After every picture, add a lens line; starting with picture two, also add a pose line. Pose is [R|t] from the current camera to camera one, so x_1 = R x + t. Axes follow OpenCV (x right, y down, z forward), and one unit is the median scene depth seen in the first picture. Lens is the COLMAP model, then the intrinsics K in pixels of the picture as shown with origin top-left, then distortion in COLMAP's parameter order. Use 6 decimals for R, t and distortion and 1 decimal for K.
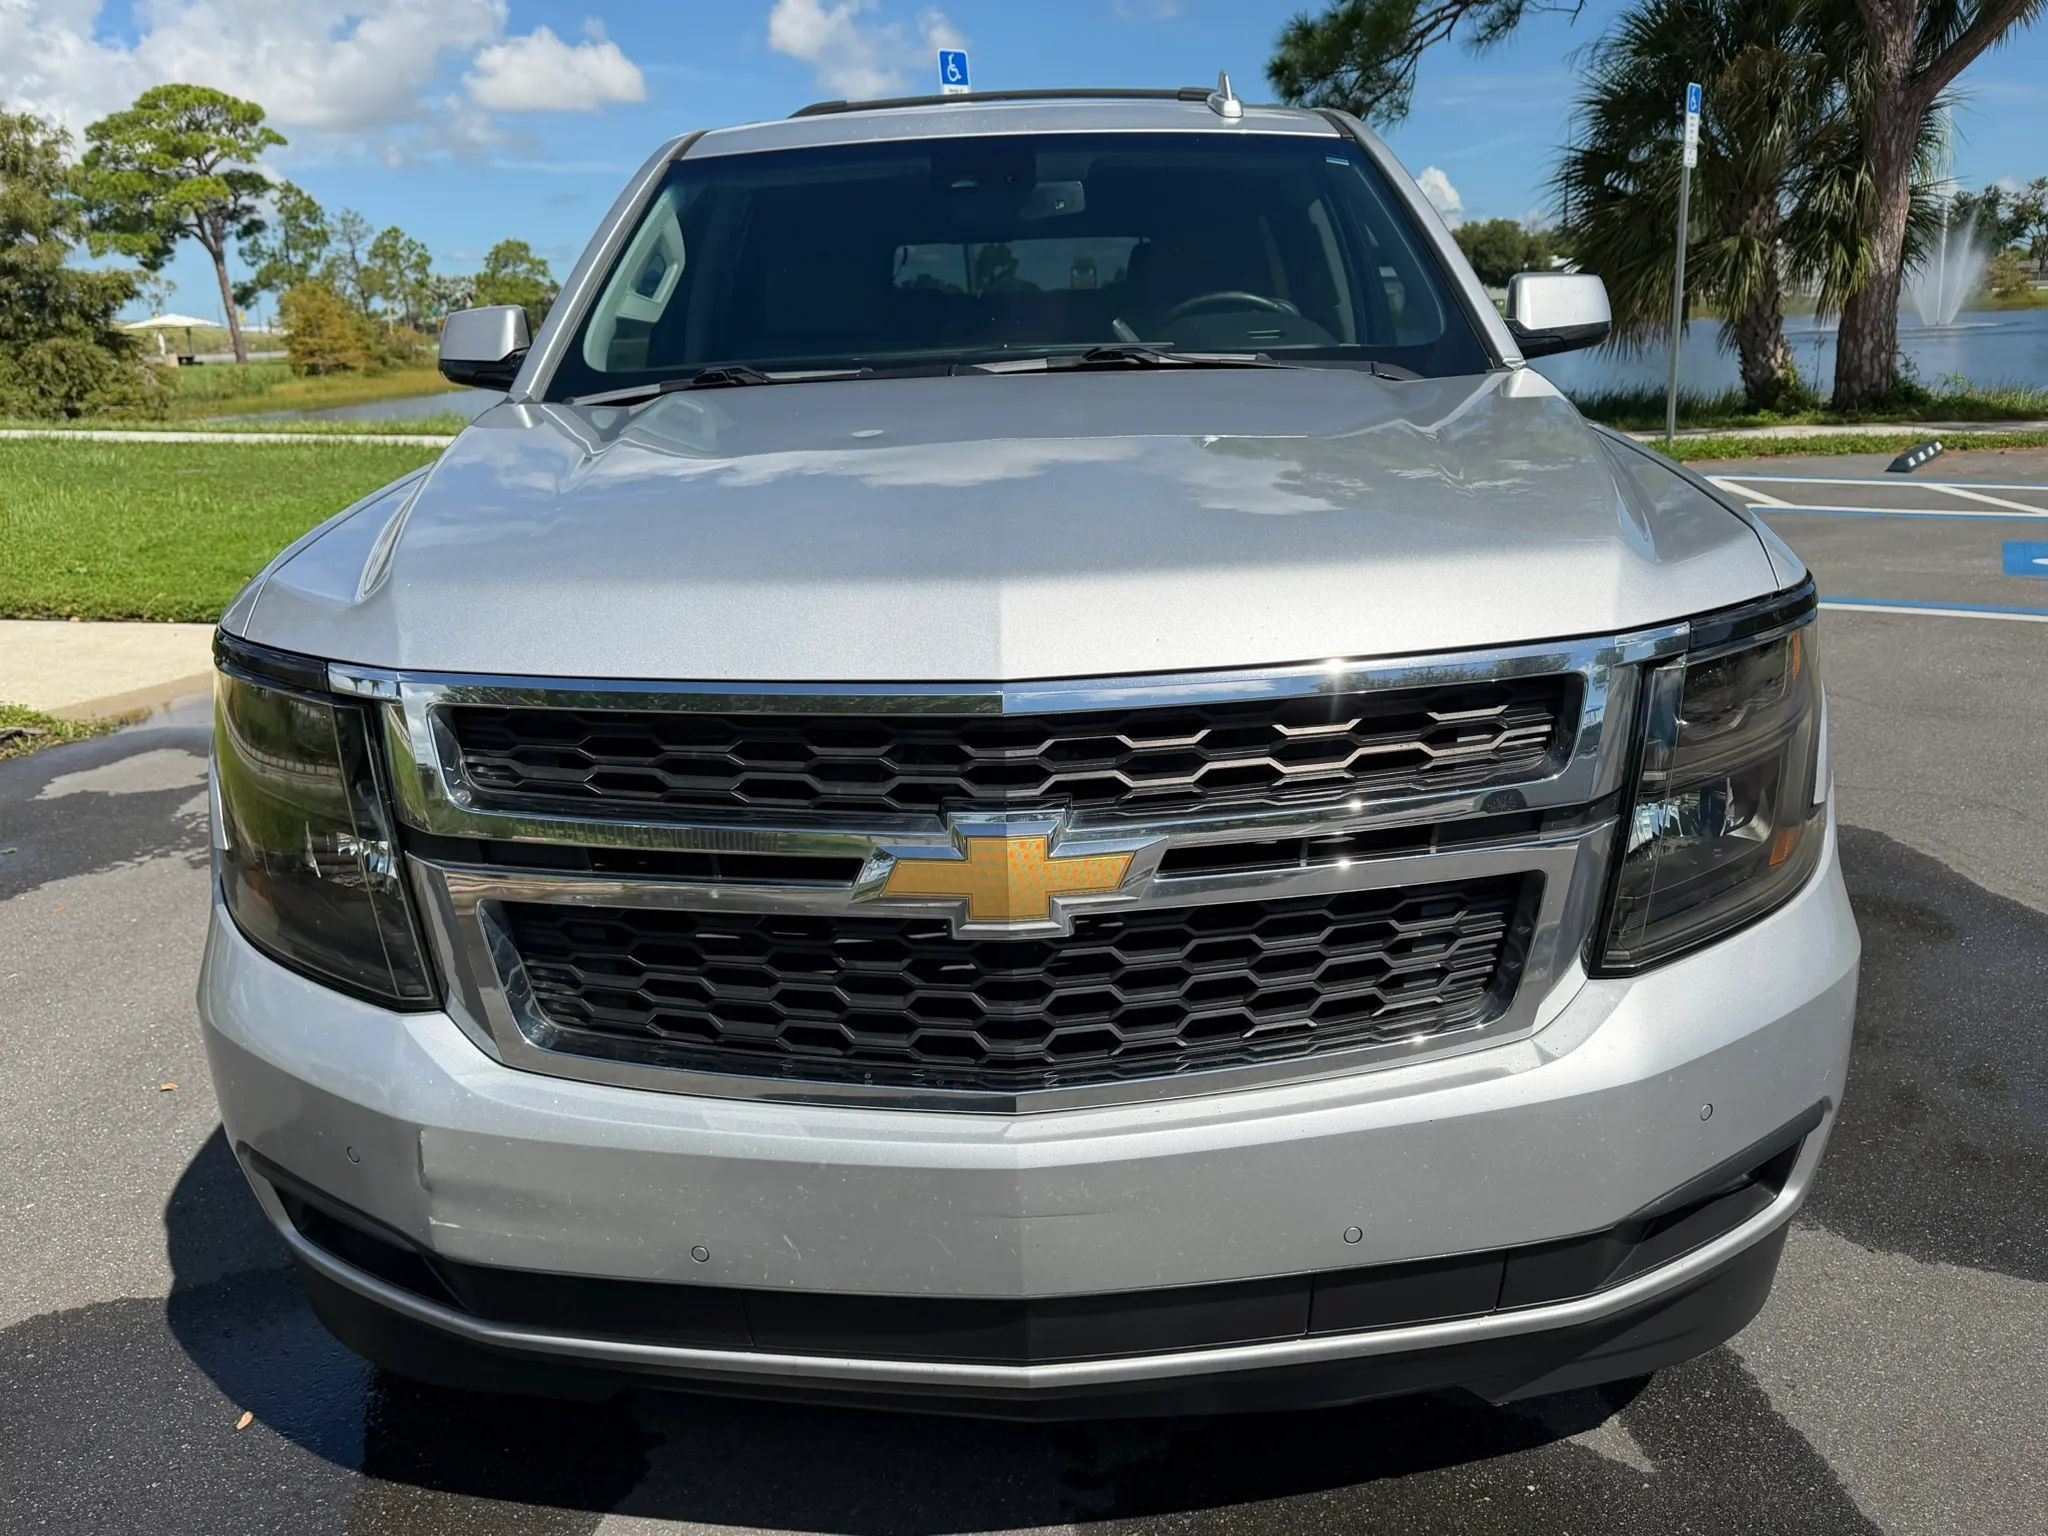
lens RADIAL K [[1518.8, 0, 1010.2], [0, 1518.8, 718.0], [0, 0, 1]] dist [0.003105, -0.007369]
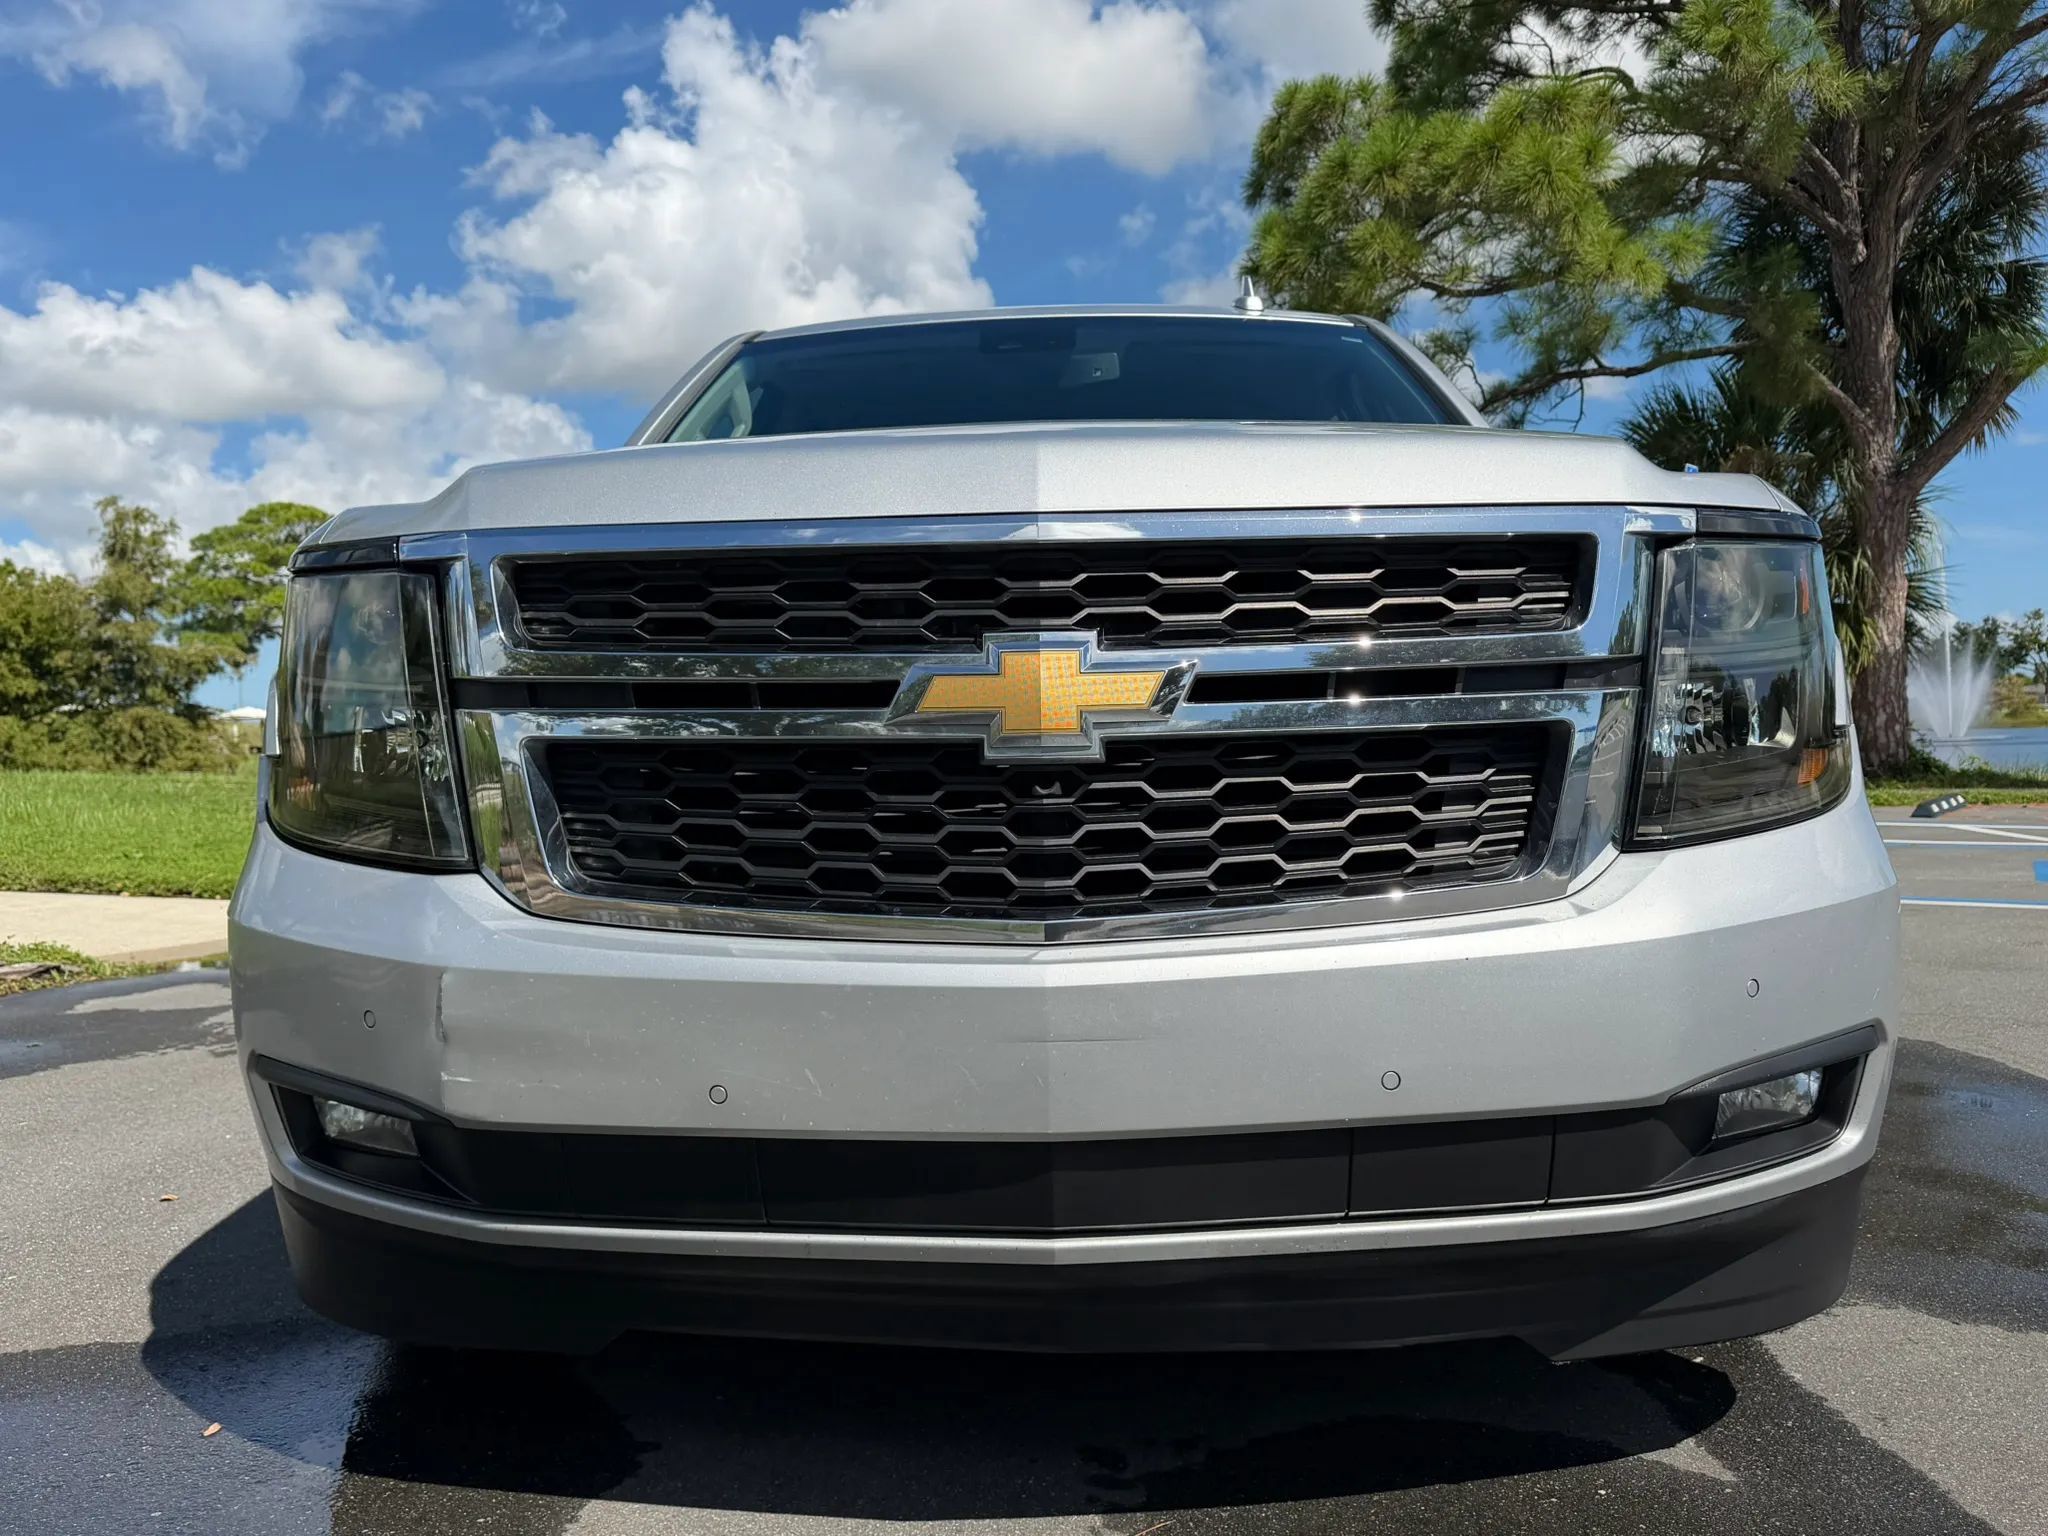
lens RADIAL K [[1509.8, 0, 1024.0], [0, 1509.8, 768.0], [0, 0, 1]] dist [0.001286, -0.005856]
pose [[0.999755, 0.015214, -0.016052, 0.002505], [-0.018337, 0.975997, -0.217012, 0.215041], [0.012365, 0.217254, 0.976037, 0.011228]]
